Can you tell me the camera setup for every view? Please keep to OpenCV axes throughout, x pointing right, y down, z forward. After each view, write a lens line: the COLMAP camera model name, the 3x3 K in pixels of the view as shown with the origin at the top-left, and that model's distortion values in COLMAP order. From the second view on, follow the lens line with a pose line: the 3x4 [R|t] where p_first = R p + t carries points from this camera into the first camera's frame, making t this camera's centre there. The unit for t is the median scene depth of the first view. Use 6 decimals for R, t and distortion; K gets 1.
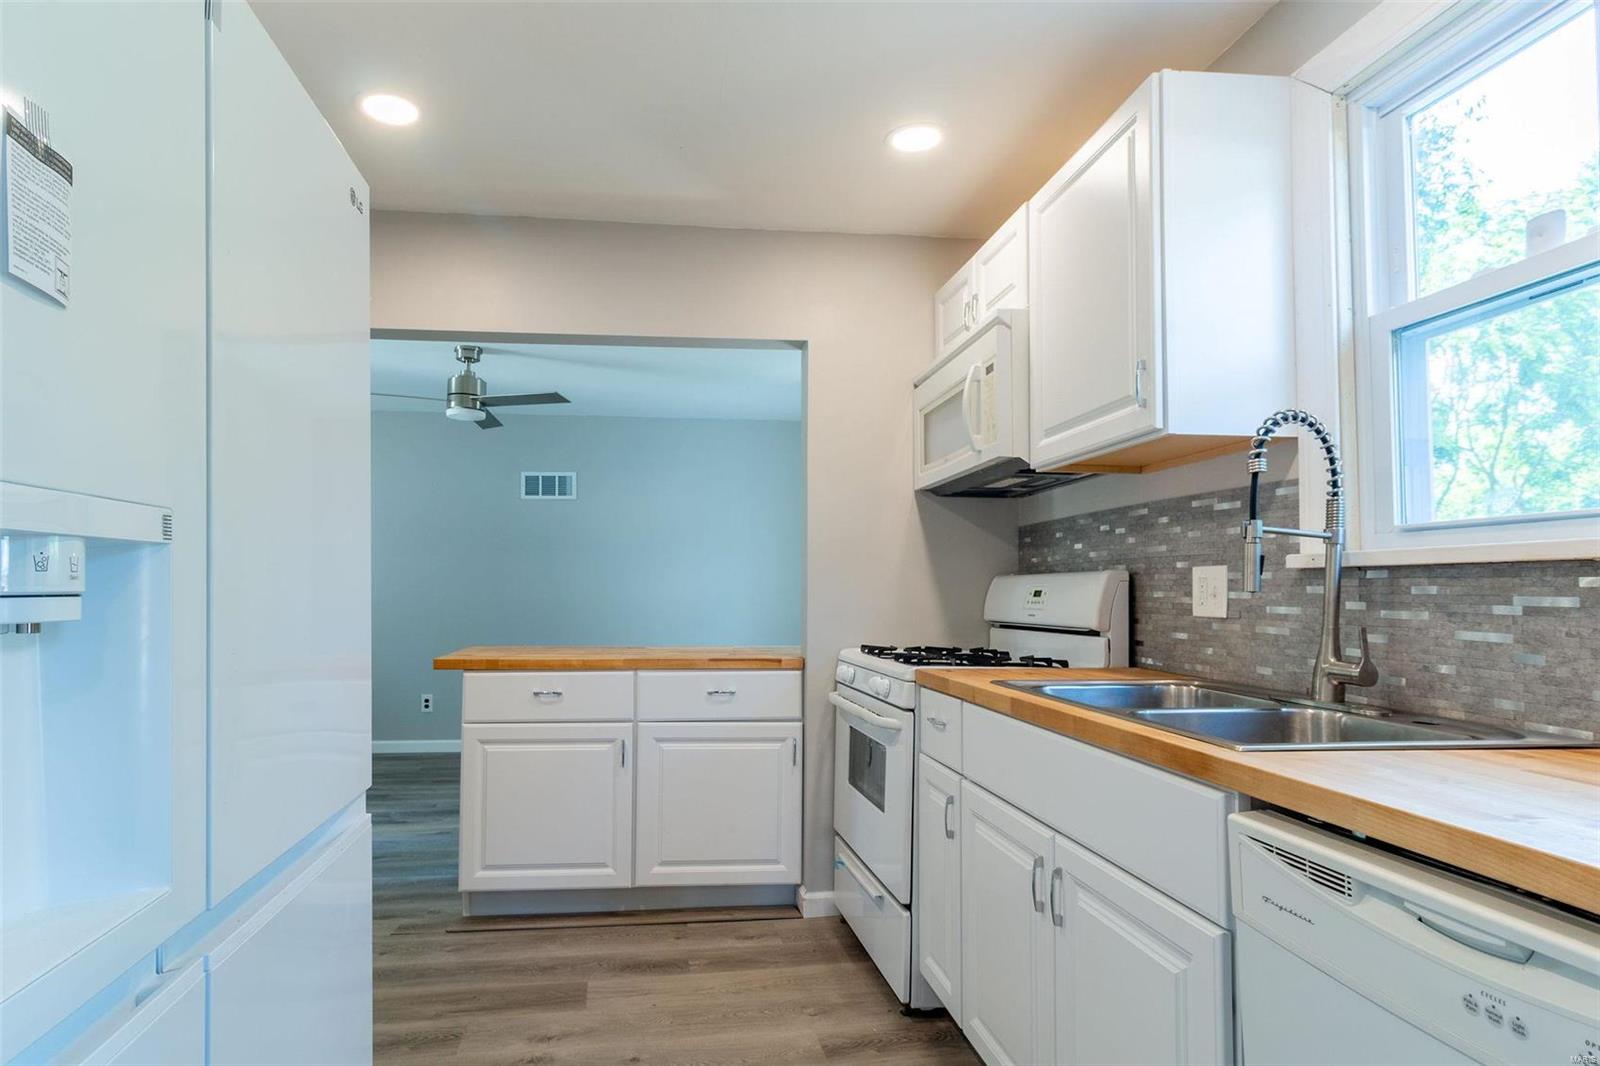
lens RADIAL K [[881.0, 0, 639.6], [0, 881.0, 541.4], [0, 0, 1]] dist [-0.001667, 0.000284]
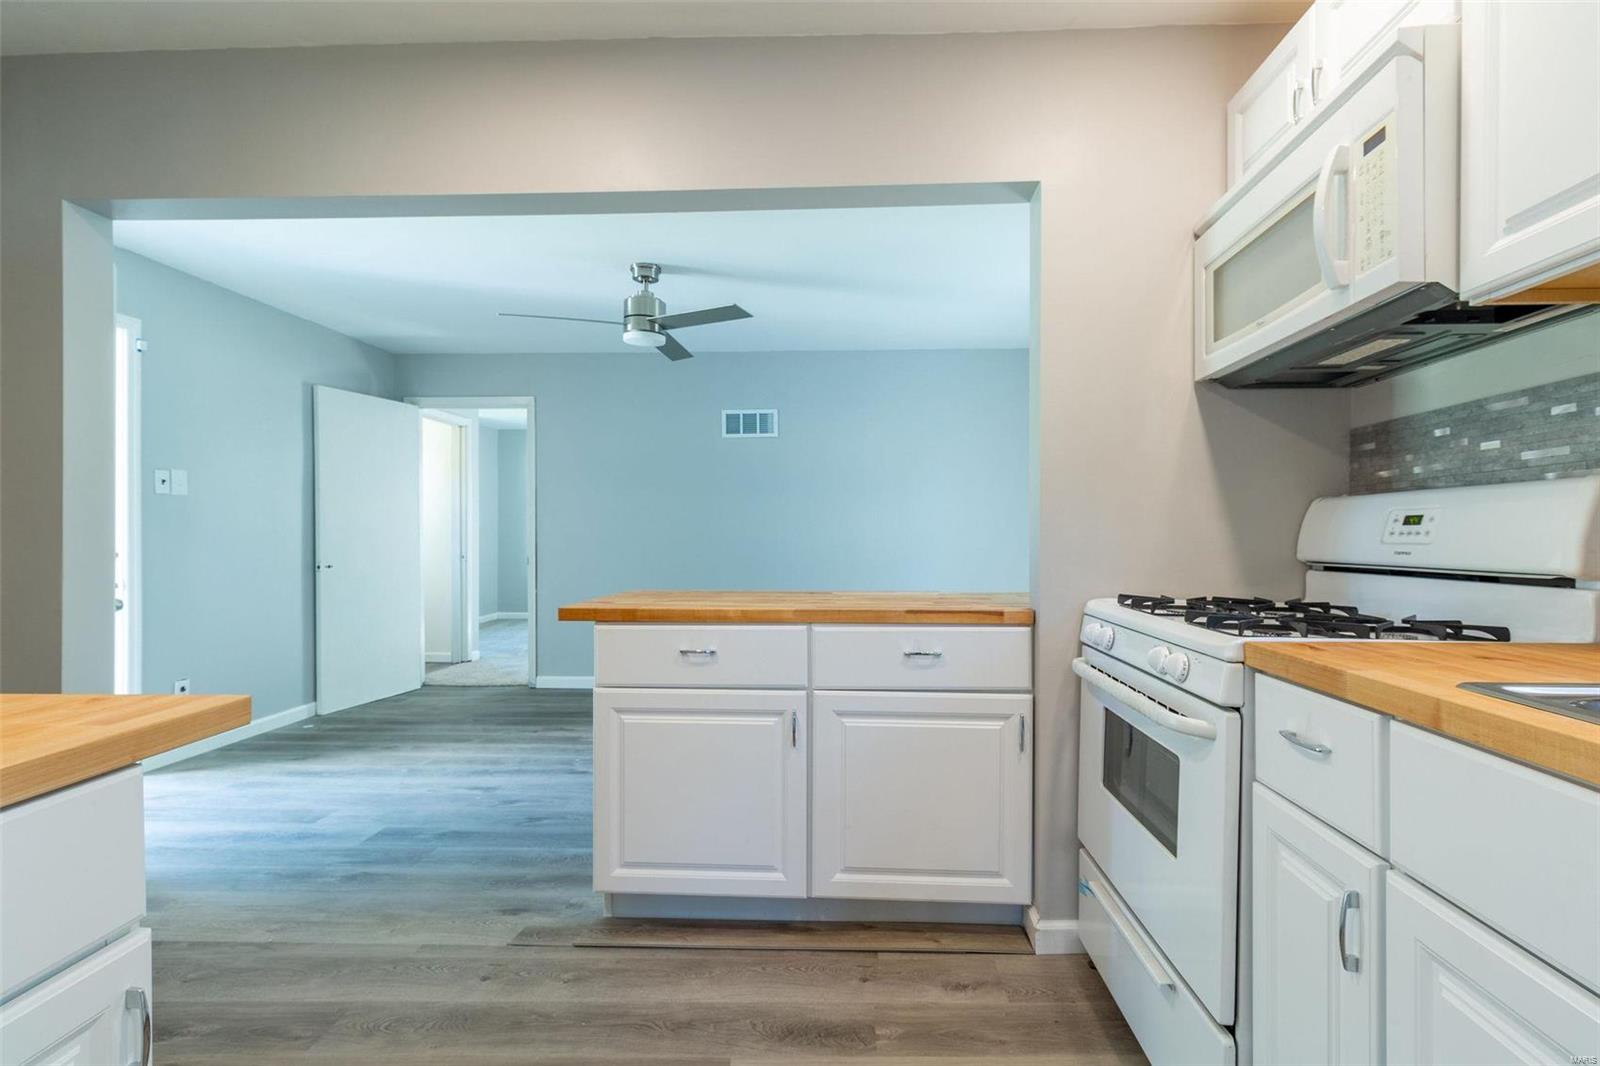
lens RADIAL K [[758.4, 0, 748.5], [0, 758.4, 522.6], [0, 0, 1]] dist [0.003500, -0.000232]
pose [[0.989093, -0.007504, -0.147098, 0.042860], [0.013510, 0.999114, 0.039871, 0.029933], [0.146668, -0.041423, 0.988318, 0.344791]]
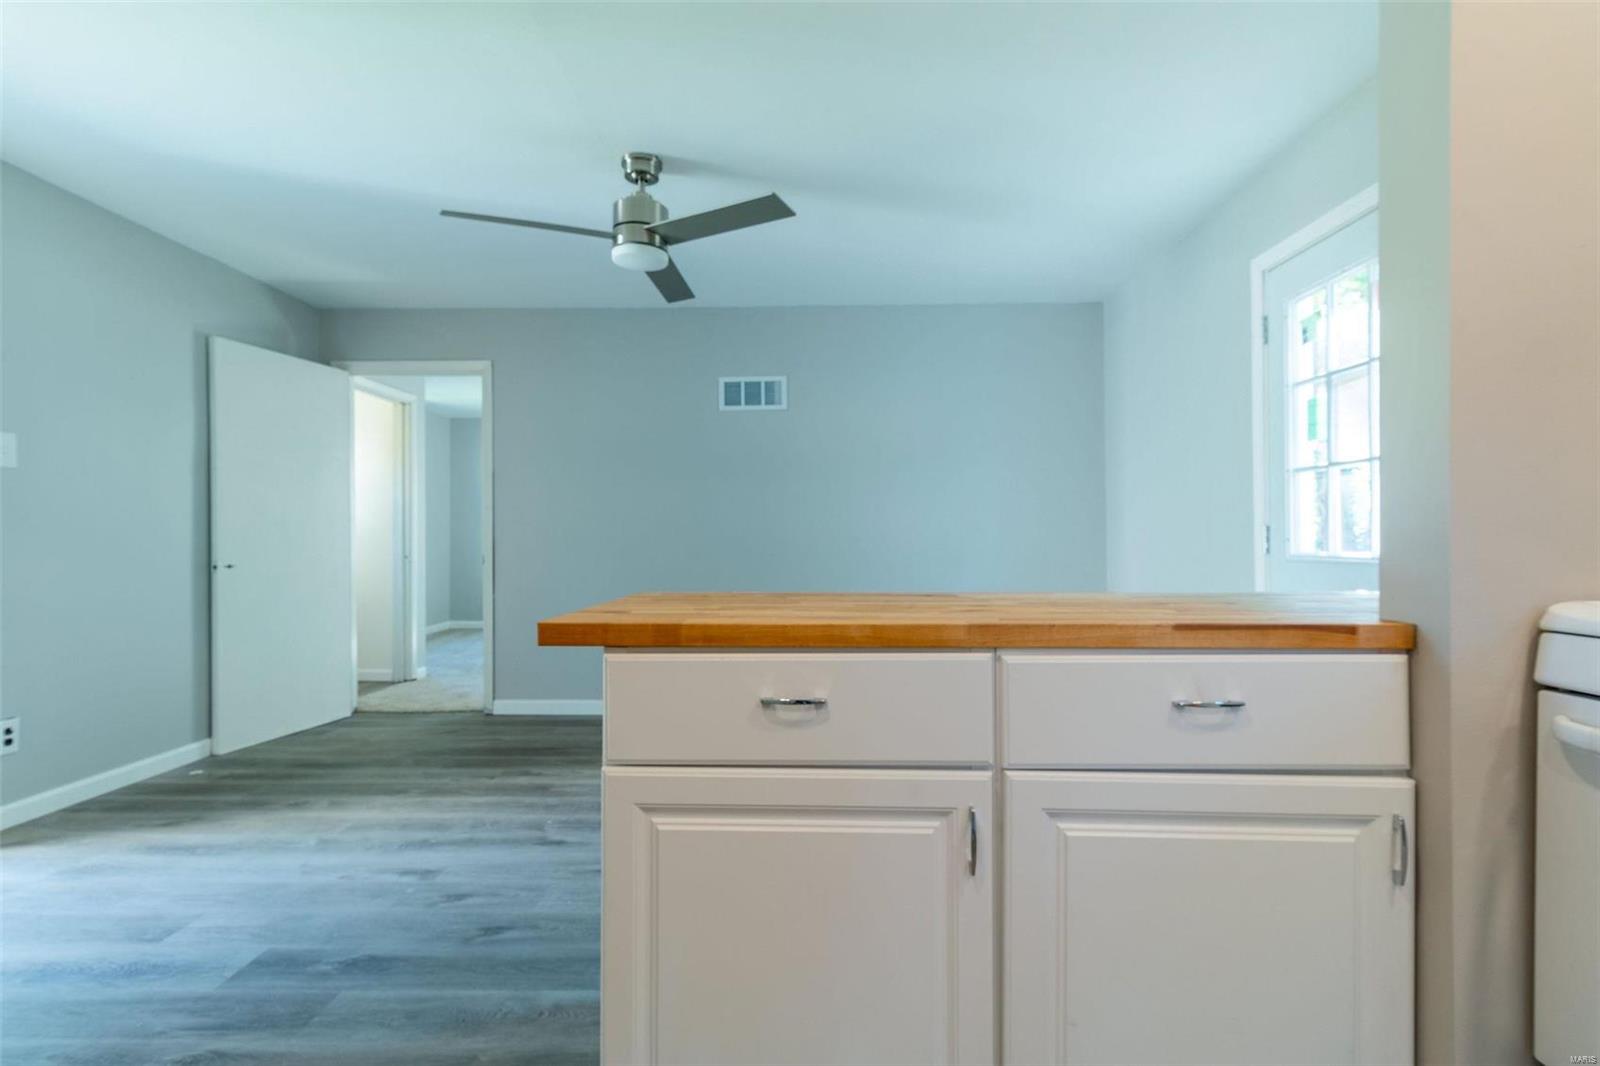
lens RADIAL K [[761.4, 0, 726.0], [0, 761.4, 524.7], [0, 0, 1]] dist [0.006647, 0.000491]
pose [[0.992425, -0.009645, -0.122472, -0.093624], [0.014081, 0.999274, 0.035405, 0.072848], [0.122042, -0.036861, 0.991840, 0.642528]]
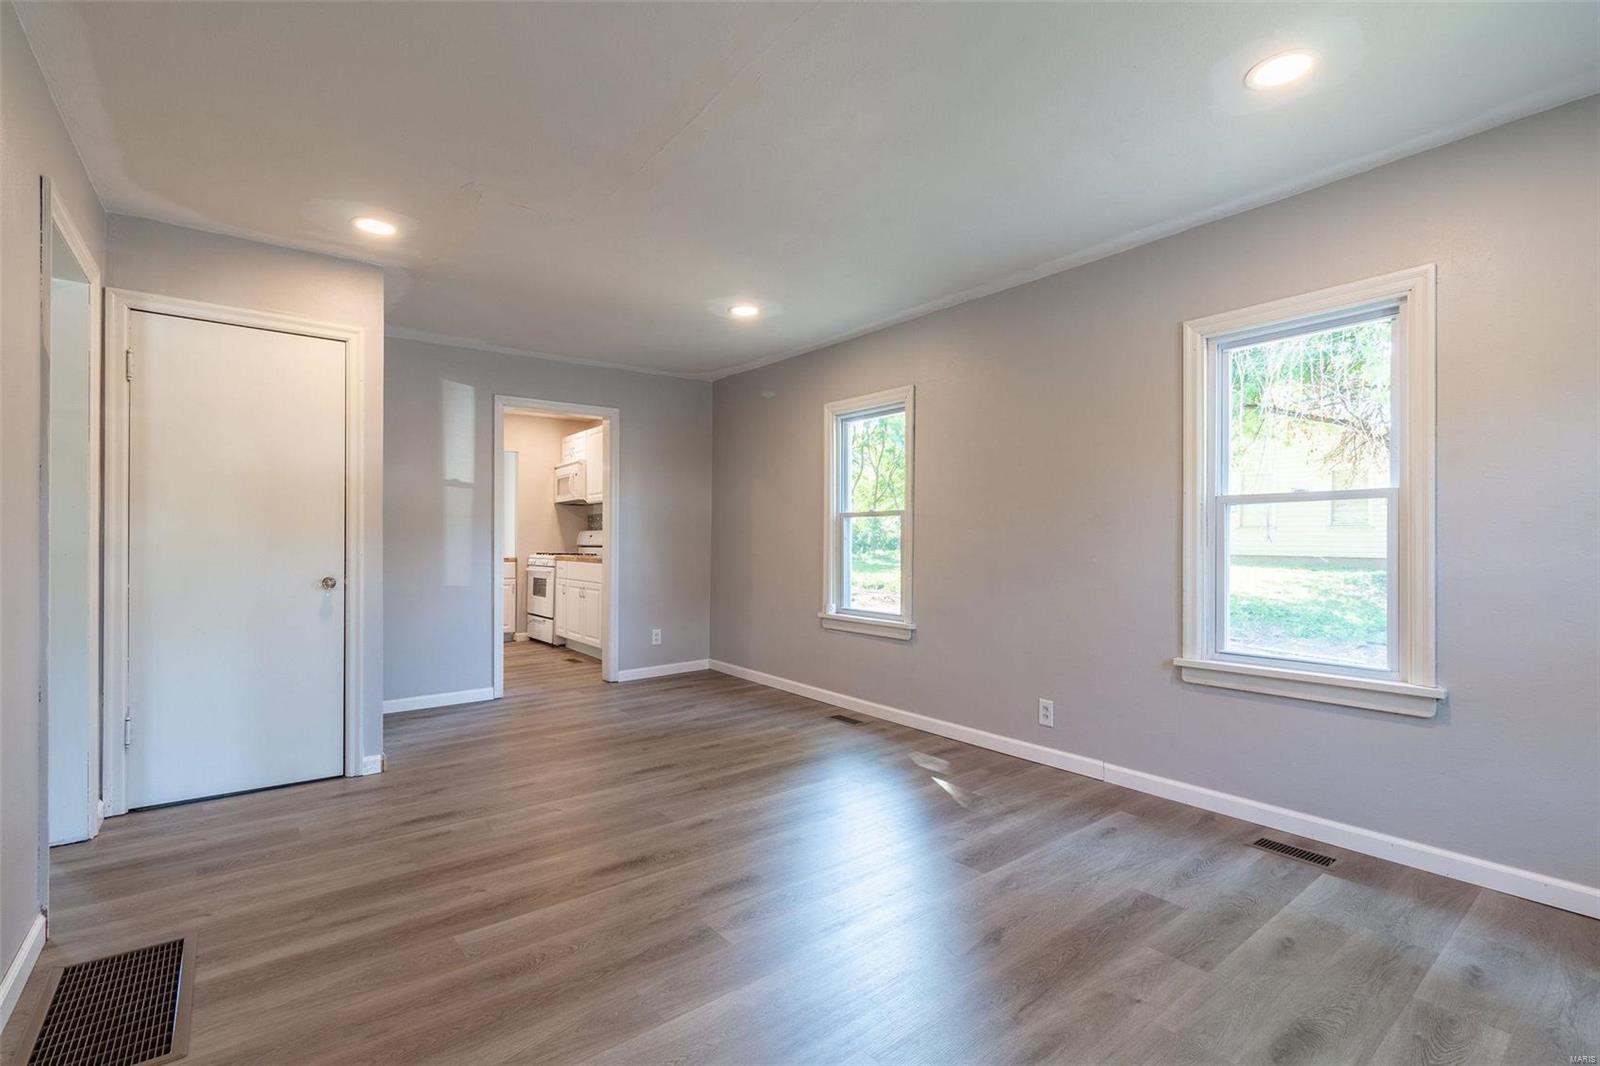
lens RADIAL K [[762.0, 0, 821.2], [0, 762.0, 533.6], [0, 0, 1]] dist [0.000472, 0.000702]
pose [[0.797179, -0.002907, 0.603736, -0.583086], [-0.026805, 0.998832, 0.040203, -0.085780], [-0.603148, -0.048232, 0.796170, -1.776464]]
